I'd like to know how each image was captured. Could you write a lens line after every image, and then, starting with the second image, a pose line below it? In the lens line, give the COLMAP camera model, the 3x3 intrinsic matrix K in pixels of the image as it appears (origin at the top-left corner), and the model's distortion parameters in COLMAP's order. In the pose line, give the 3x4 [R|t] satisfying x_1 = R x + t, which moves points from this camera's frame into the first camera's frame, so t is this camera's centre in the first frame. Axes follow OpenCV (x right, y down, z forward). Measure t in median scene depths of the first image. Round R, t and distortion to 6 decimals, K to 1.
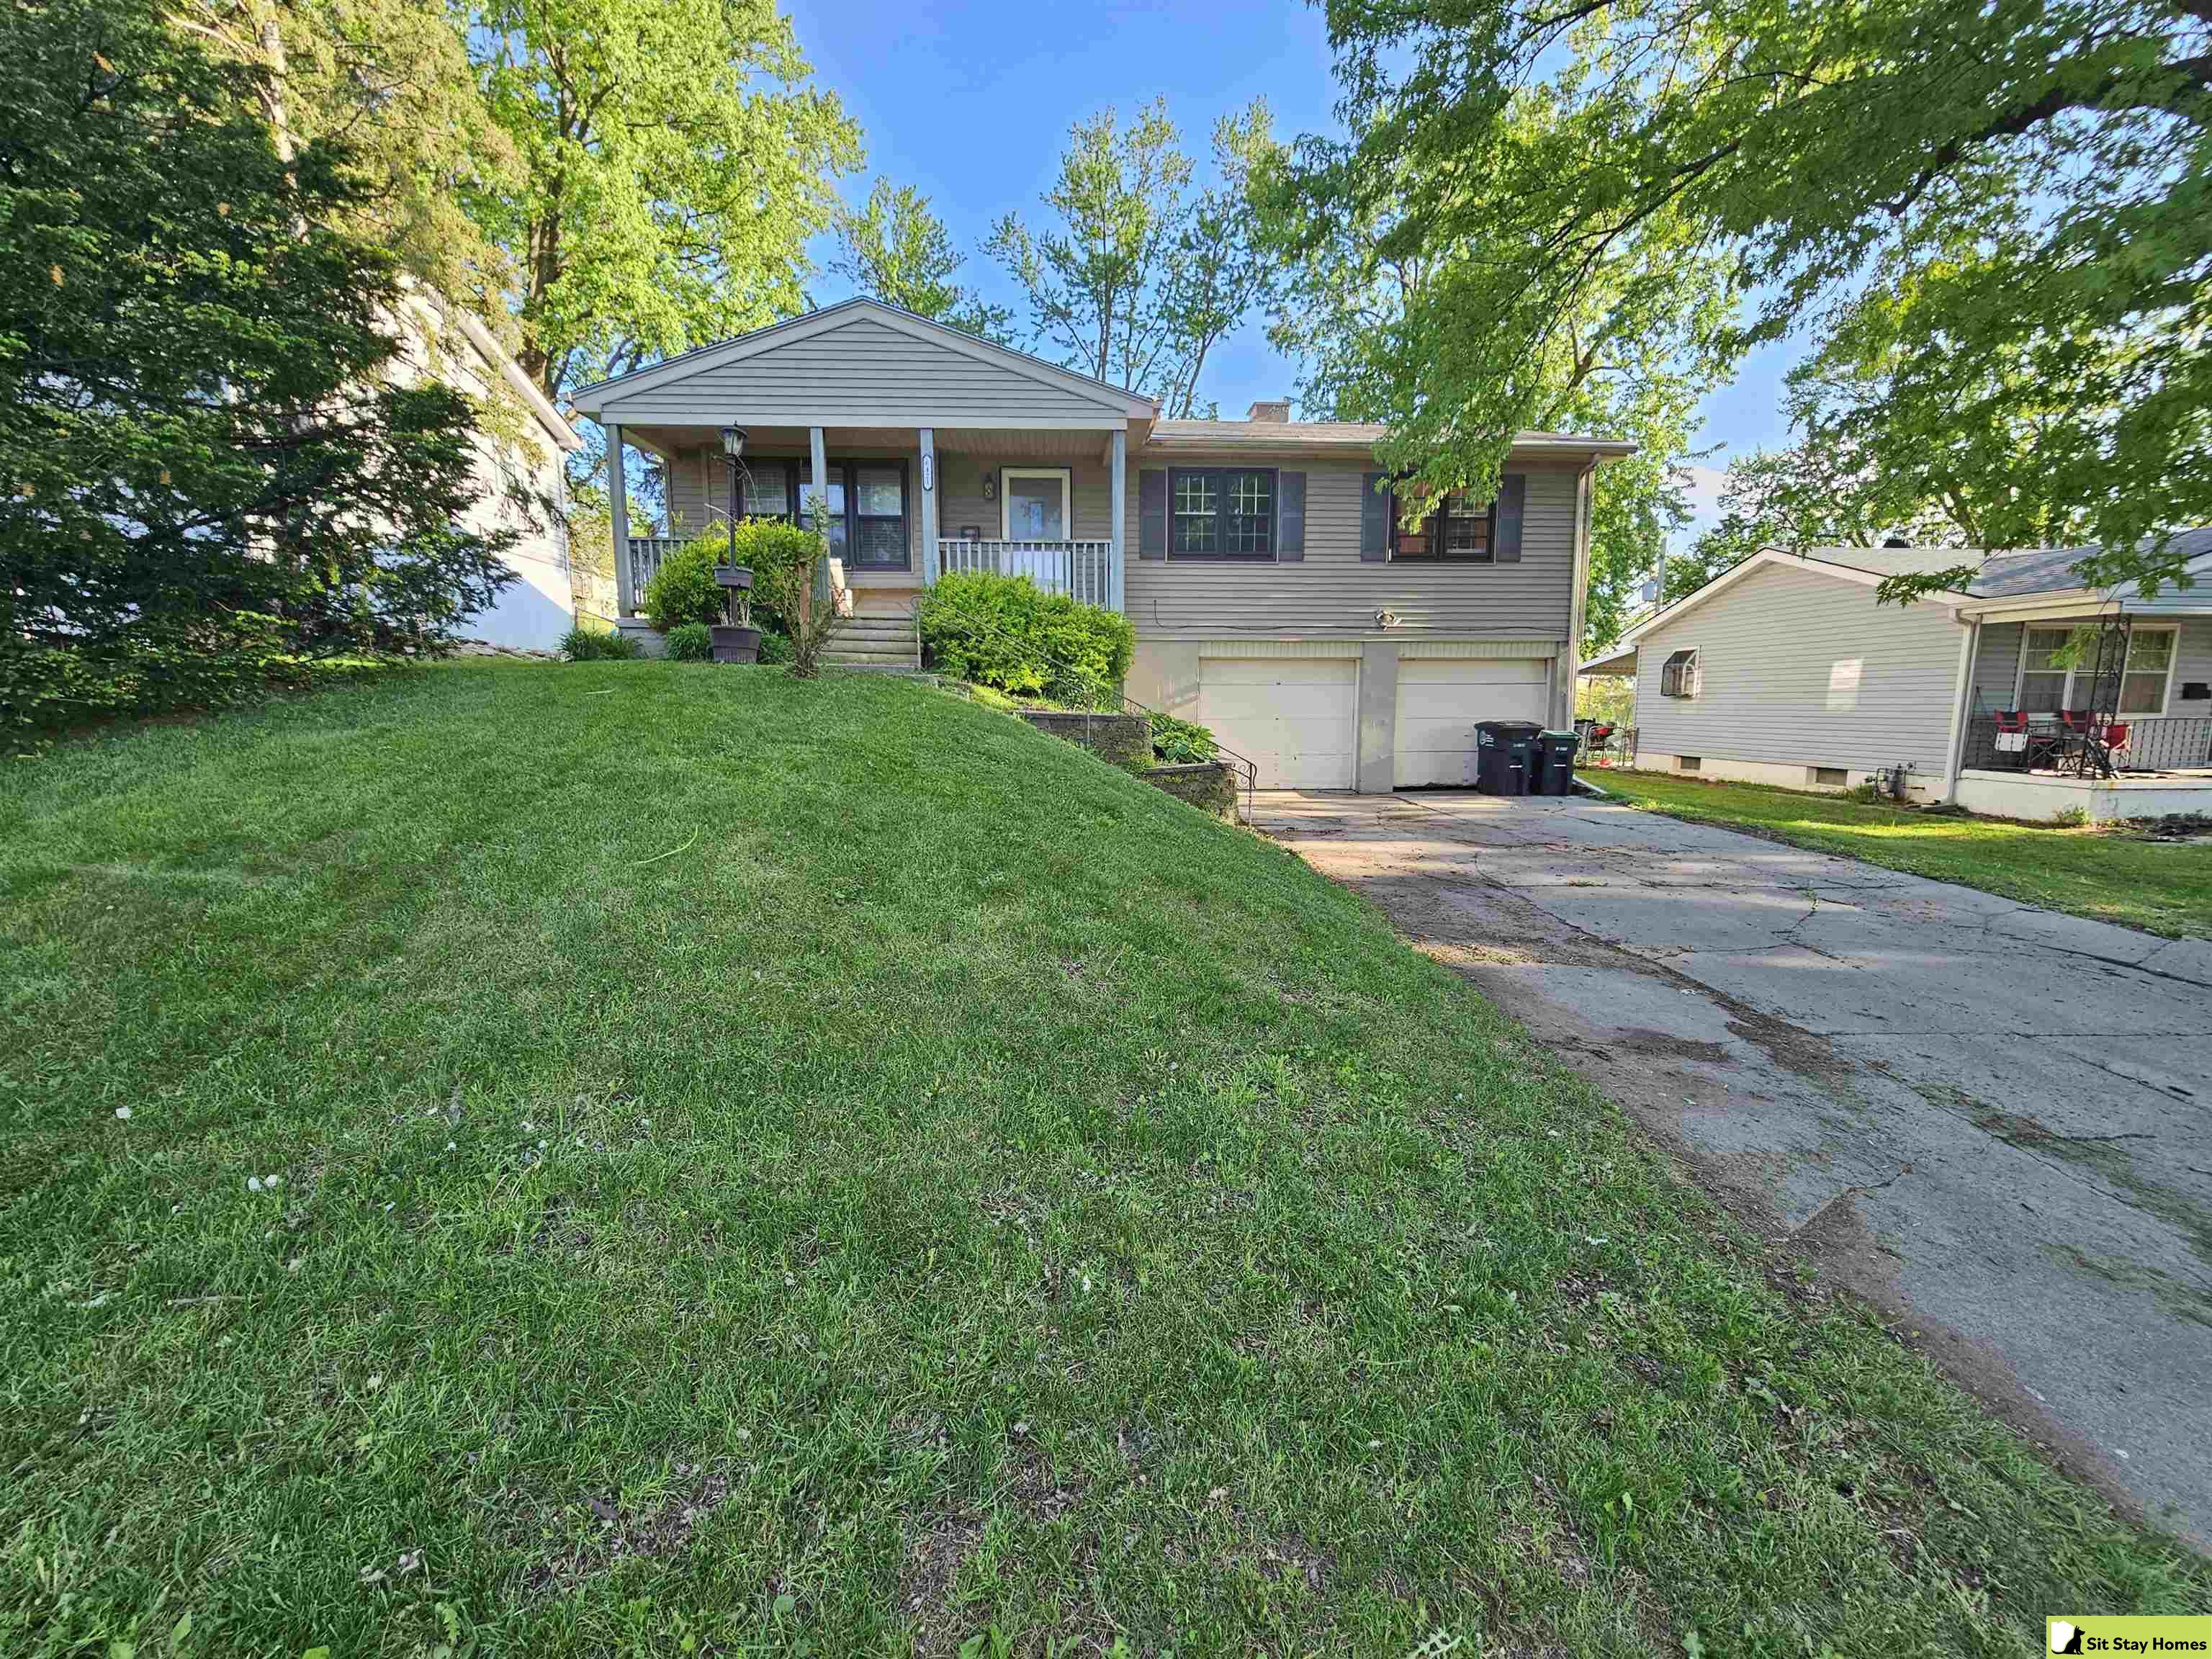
lens RADIAL K [[905.8, 0, 1102.6], [0, 905.8, 828.1], [0, 0, 1]] dist [-0.004480, 0.000116]
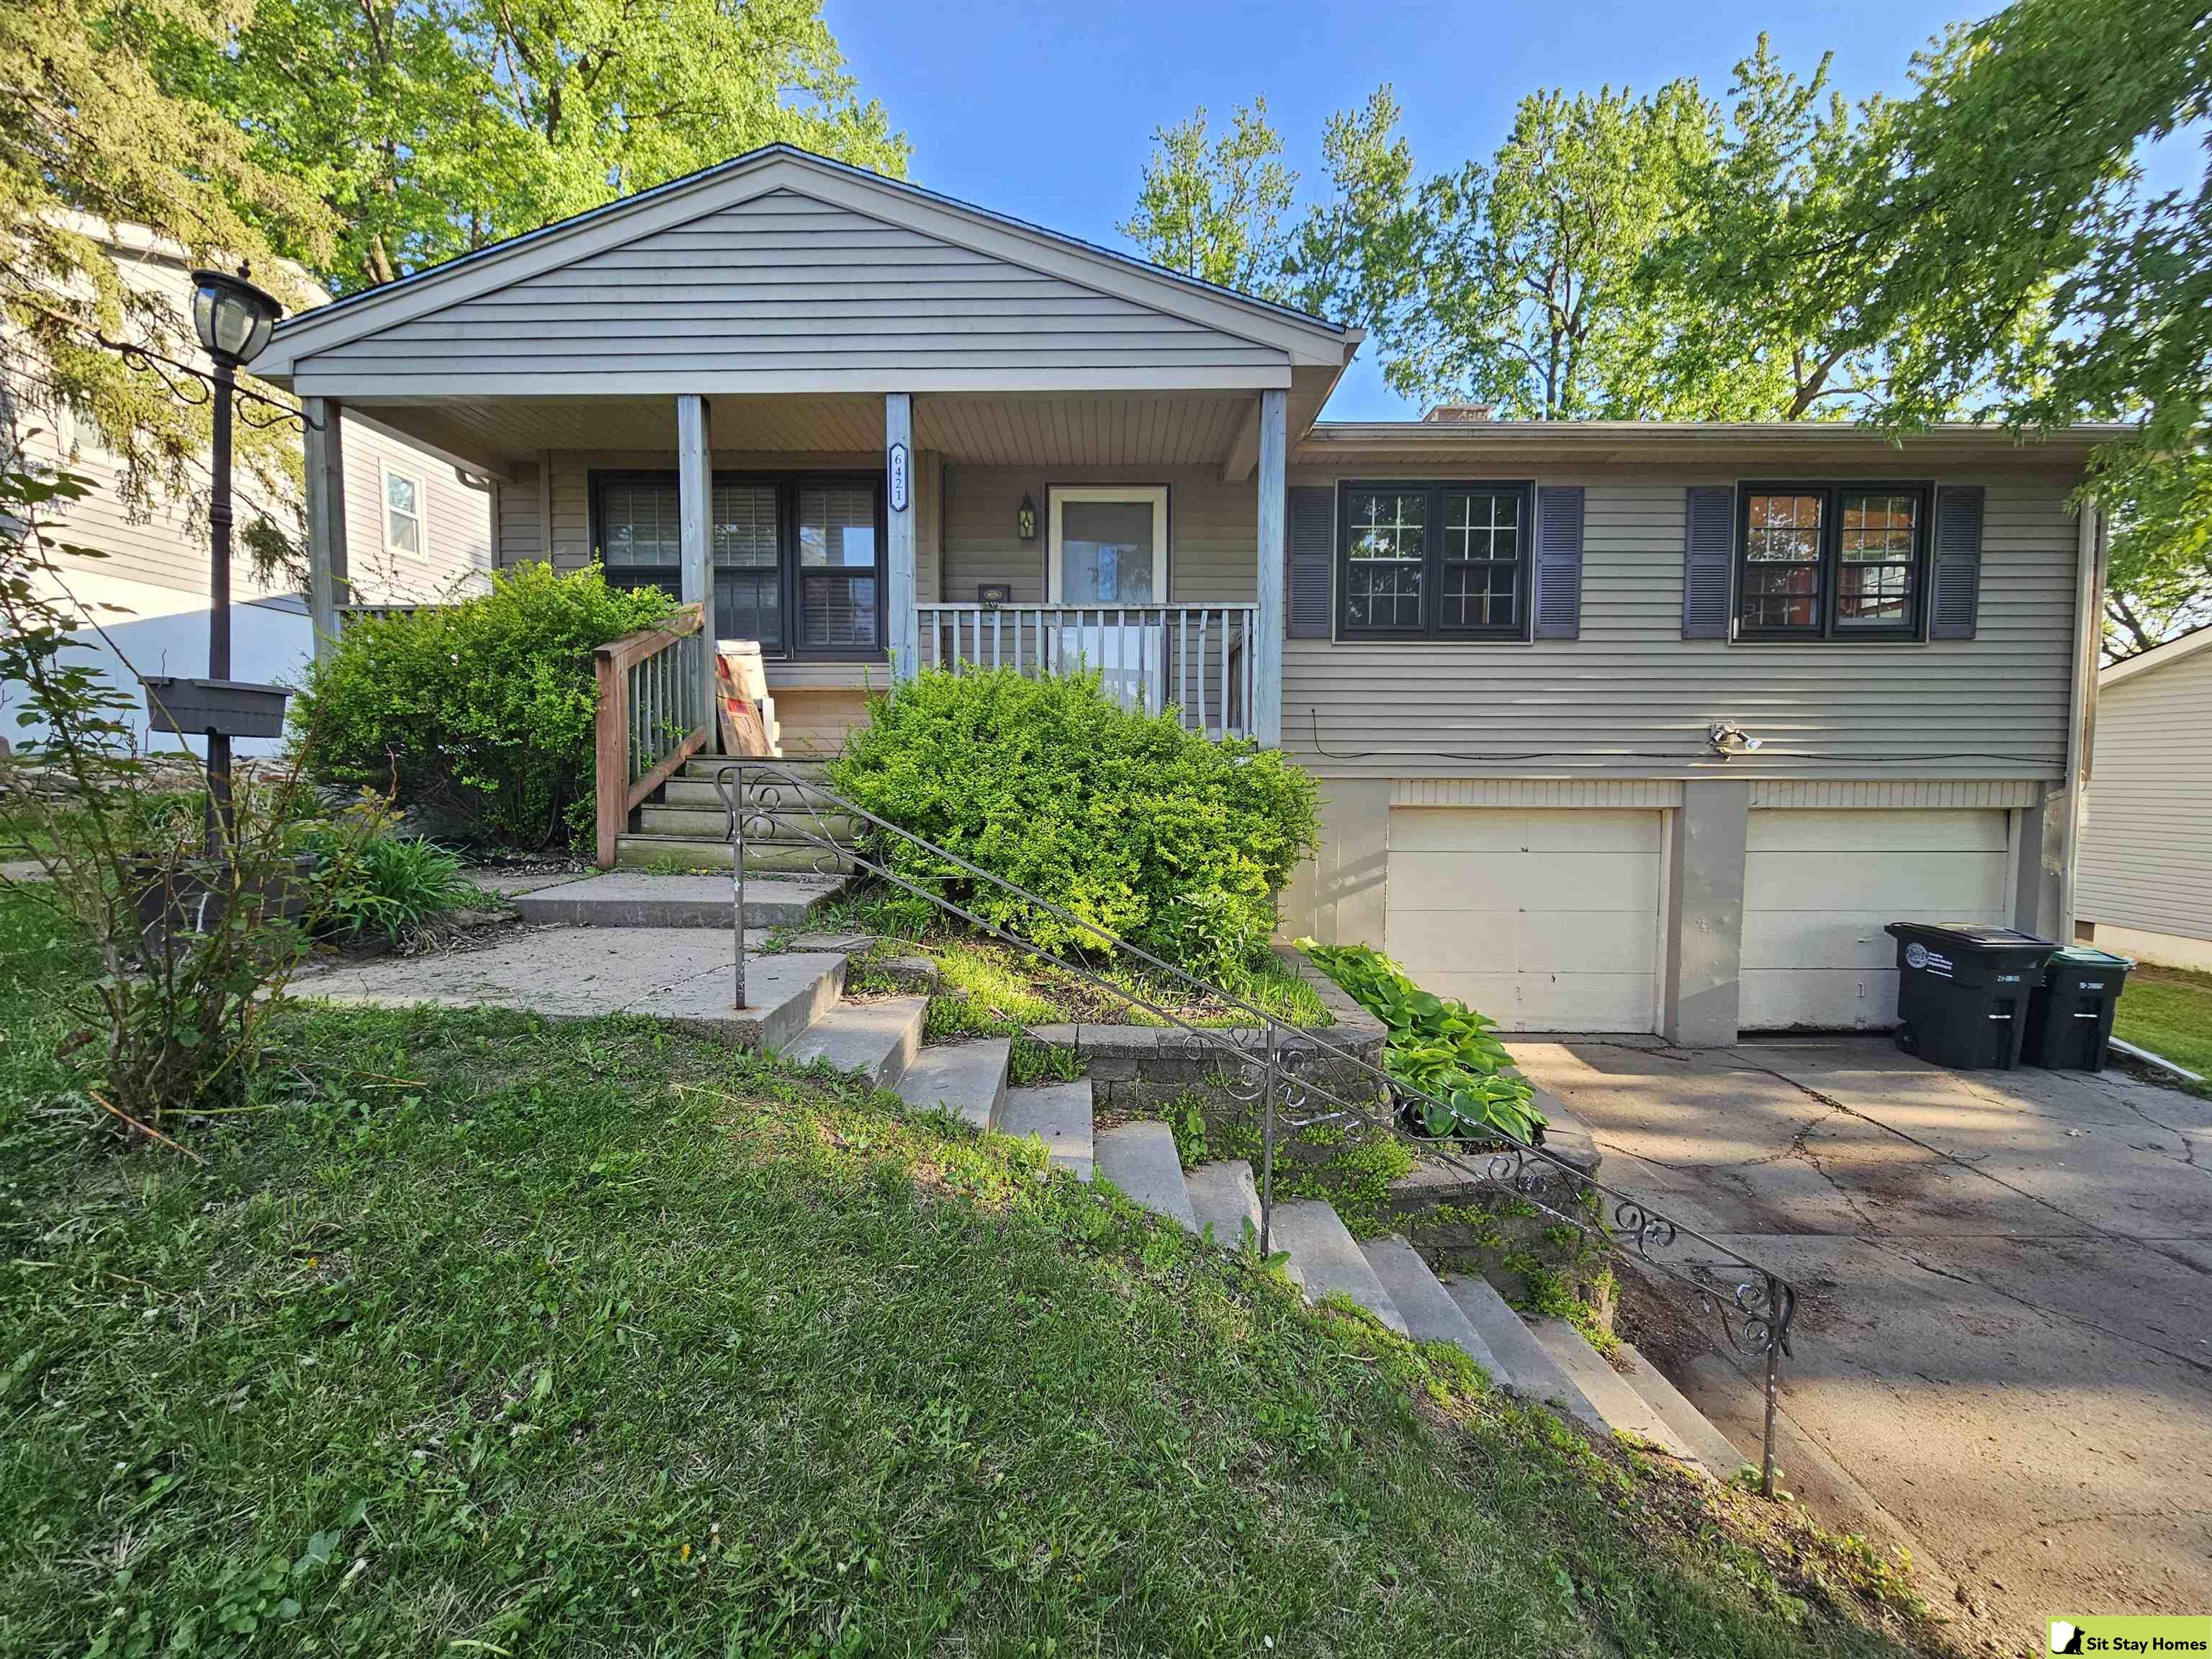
lens RADIAL K [[905.8, 0, 1107.1], [0, 905.8, 830.7], [0, 0, 1]] dist [-0.004480, 0.000116]
pose [[0.997639, 0.008349, -0.068164, -0.033238], [-0.013479, 0.997081, -0.075157, -0.134448], [0.067338, 0.075898, 0.994839, 0.441453]]
